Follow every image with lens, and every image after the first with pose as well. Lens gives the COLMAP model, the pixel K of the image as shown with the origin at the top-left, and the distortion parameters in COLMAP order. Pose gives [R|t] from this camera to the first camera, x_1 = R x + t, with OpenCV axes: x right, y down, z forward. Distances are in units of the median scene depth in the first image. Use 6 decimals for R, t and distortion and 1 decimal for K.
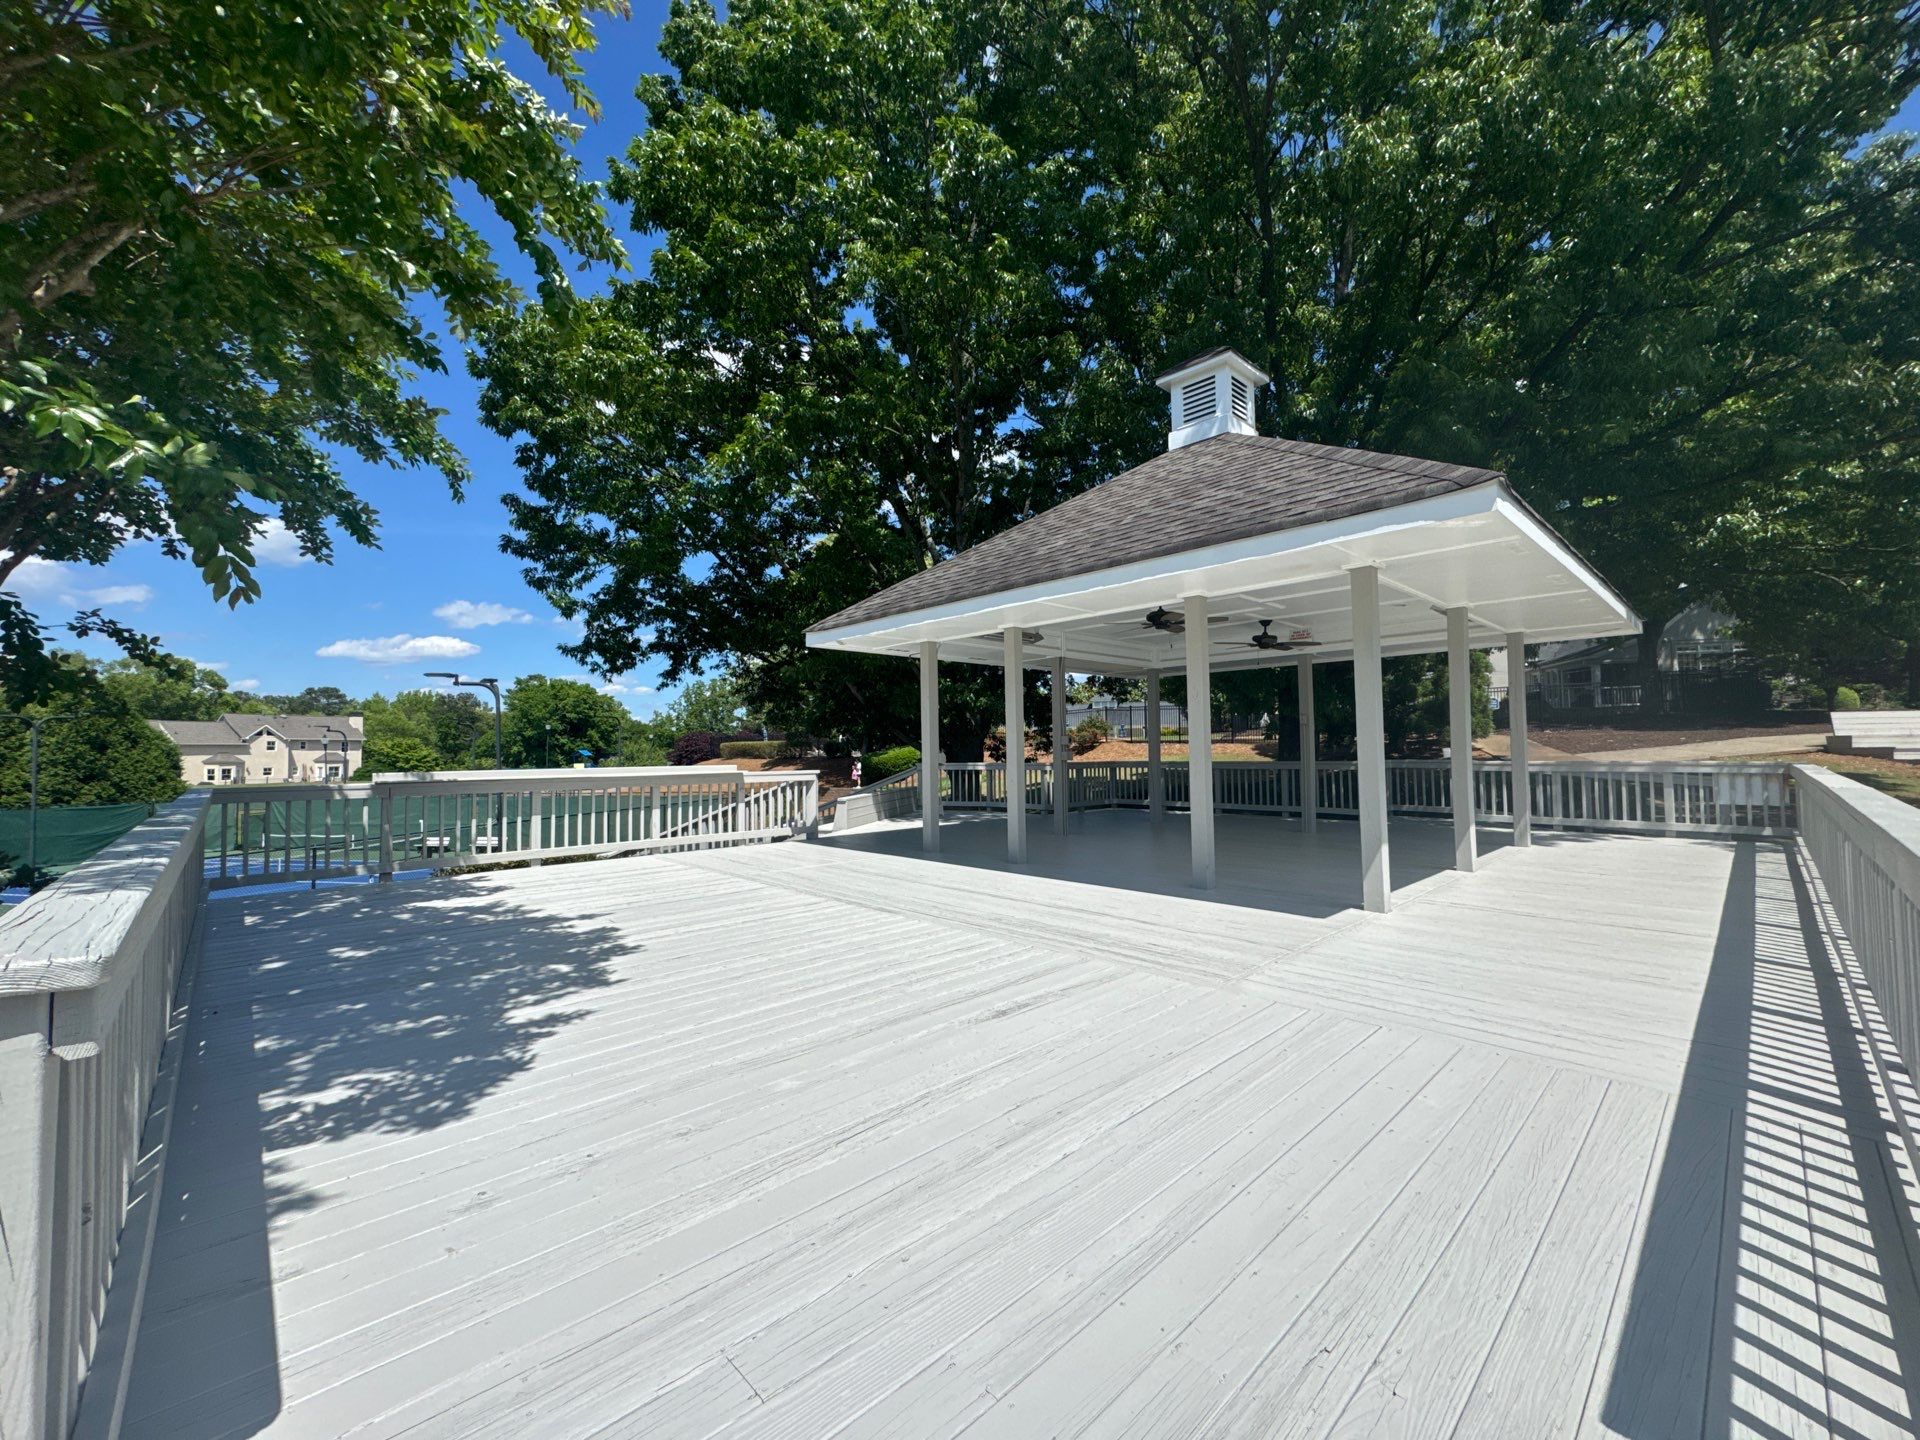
lens RADIAL K [[762.9, 0, 951.5], [0, 762.9, 719.3], [0, 0, 1]] dist [-0.000128, -0.000580]
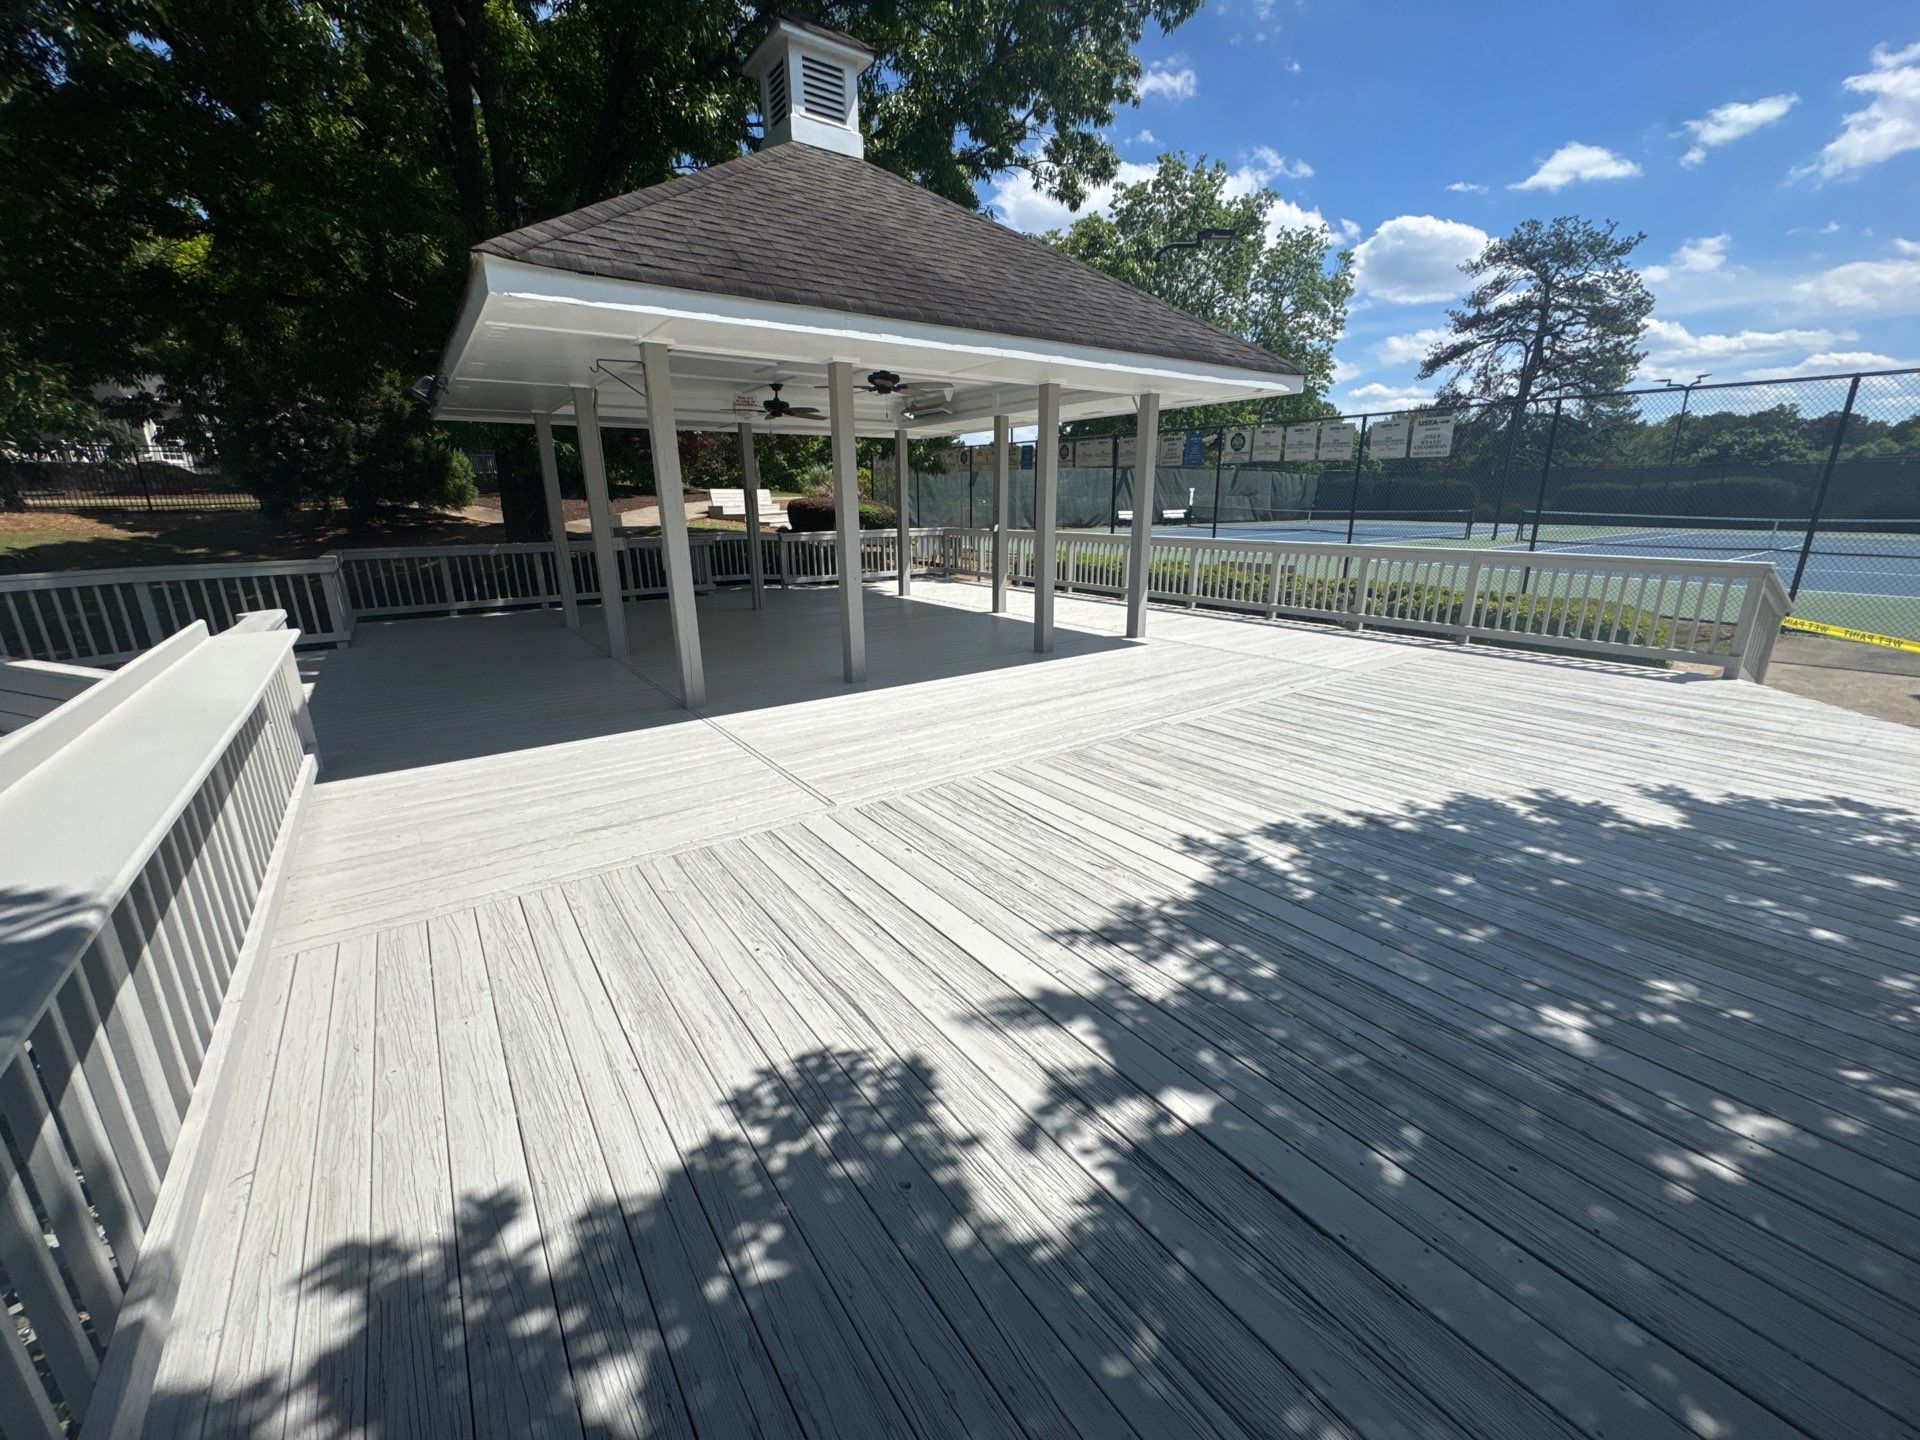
lens RADIAL K [[768.0, 0, 957.5], [0, 768.0, 722.9], [0, 0, 1]] dist [-0.000297, -0.000351]
pose [[0.138752, -0.268787, 0.953153, -0.314796], [-0.031290, 0.960793, 0.275496, 0.001134], [-0.989833, -0.068050, 0.124902, 0.358177]]
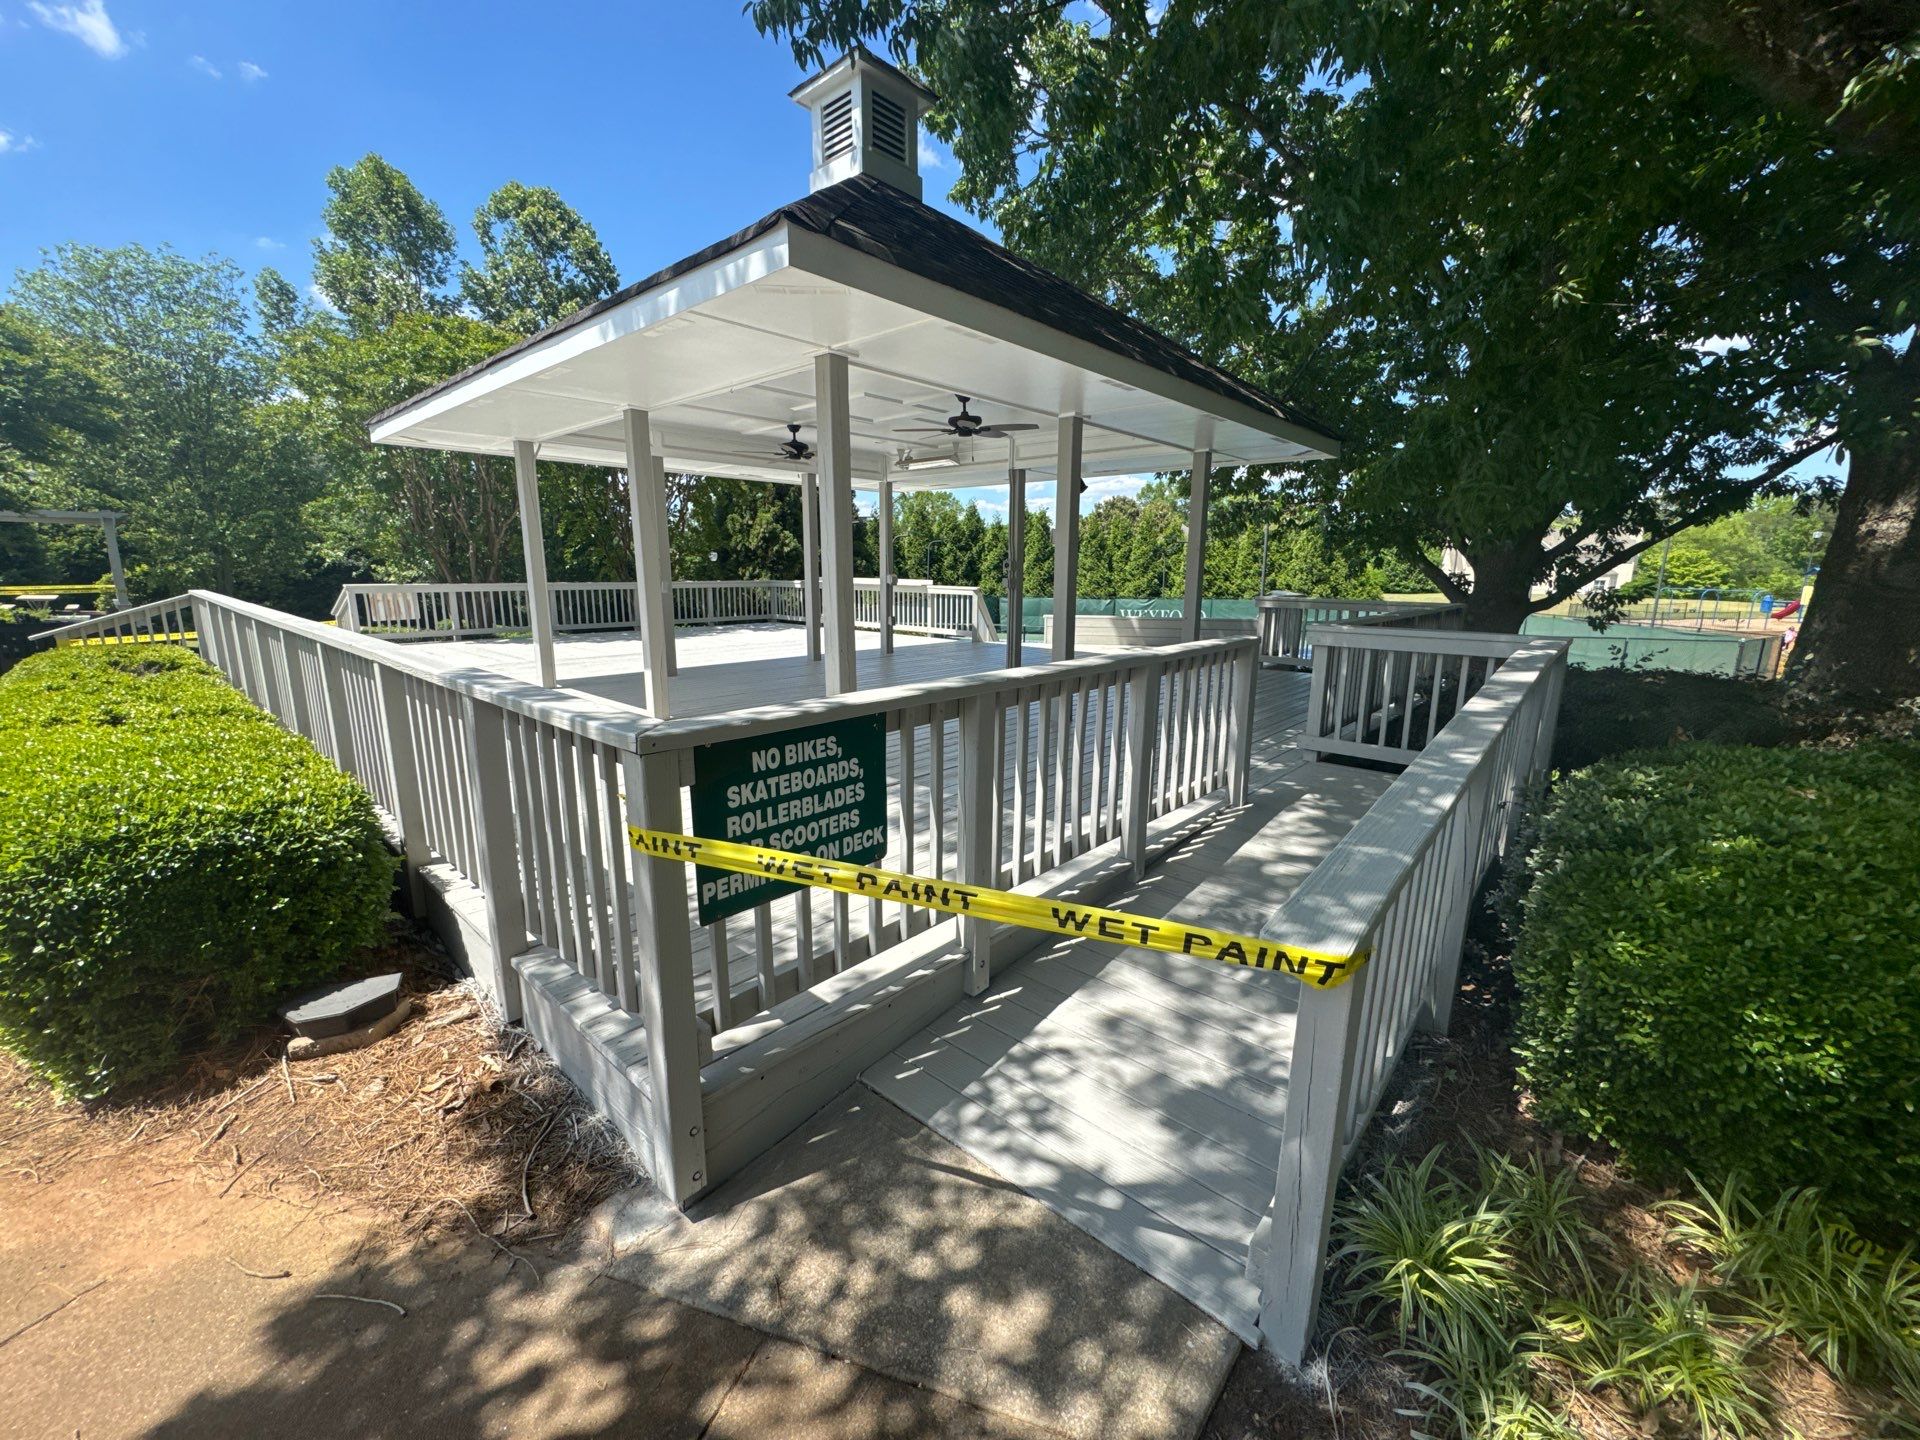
lens RADIAL K [[770.1, 0, 958.9], [0, 770.1, 718.7], [0, 0, 1]] dist [-0.001882, -0.000454]
pose [[0.081429, 0.206329, -0.975088, 0.655504], [0.033333, 0.977226, 0.209565, 0.008306], [0.996122, -0.049567, 0.072697, 0.528645]]
